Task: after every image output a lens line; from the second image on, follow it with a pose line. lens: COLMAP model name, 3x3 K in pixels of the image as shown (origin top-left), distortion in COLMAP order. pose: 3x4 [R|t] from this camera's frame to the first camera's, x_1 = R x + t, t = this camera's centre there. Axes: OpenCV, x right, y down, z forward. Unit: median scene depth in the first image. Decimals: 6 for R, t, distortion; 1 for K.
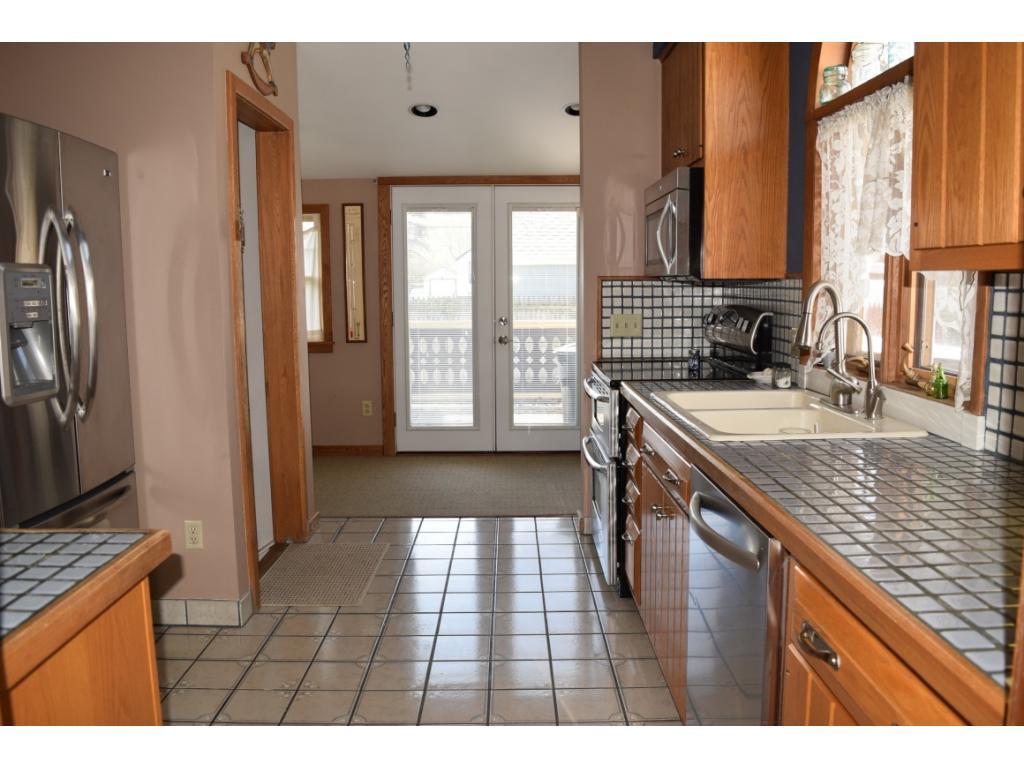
lens RADIAL K [[803.1, 0, 512.9], [0, 803.1, 382.9], [0, 0, 1]] dist [-0.093674, 0.017969]
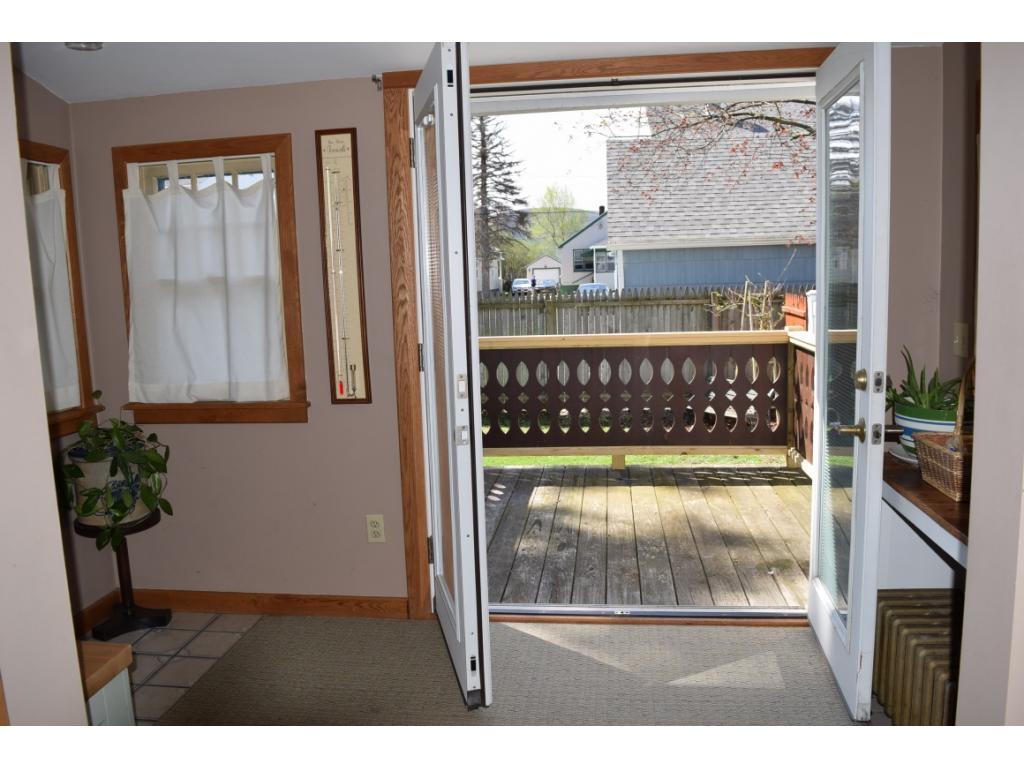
lens RADIAL K [[803.1, 0, 510.5], [0, 803.1, 383.6], [0, 0, 1]] dist [-0.093674, 0.017969]
pose [[0.990934, -0.008963, -0.134048, -0.025397], [0.010982, 0.999837, 0.014327, -0.068934], [0.133897, -0.015670, 0.990871, 0.503157]]
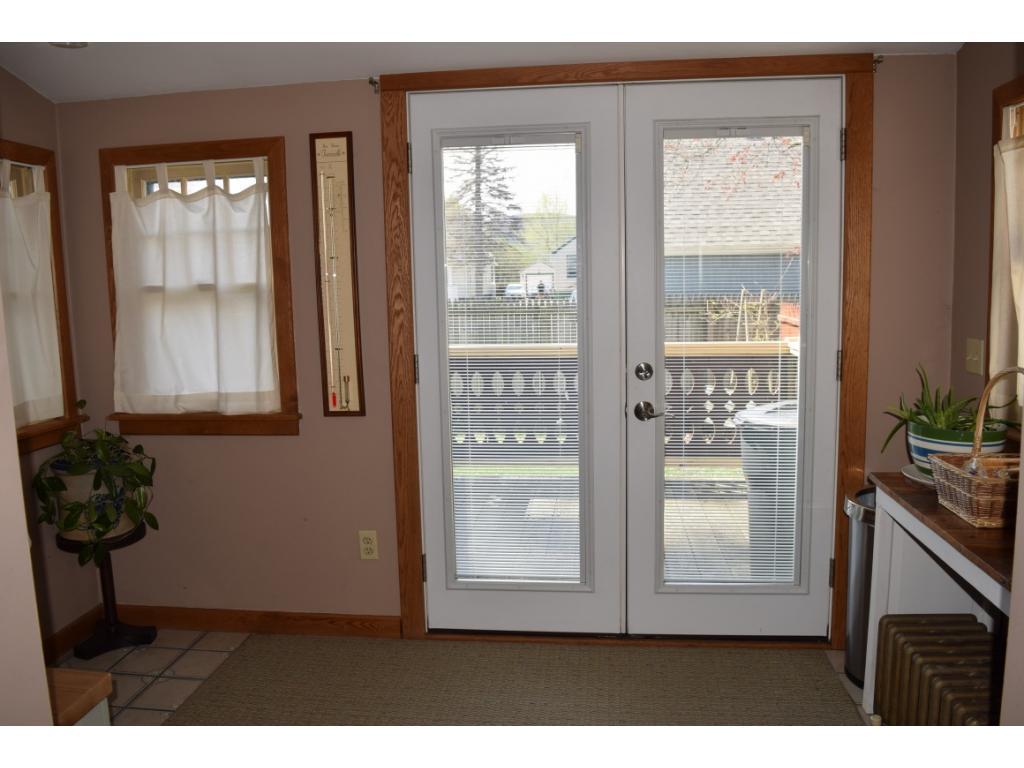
lens RADIAL K [[803.1, 0, 511.6], [0, 803.1, 383.7], [0, 0, 1]] dist [-0.093674, 0.017969]
pose [[0.992349, -0.002252, -0.123443, -0.031065], [0.003296, 0.999961, 0.008252, -0.073692], [0.123420, -0.008595, 0.992317, 0.517902]]
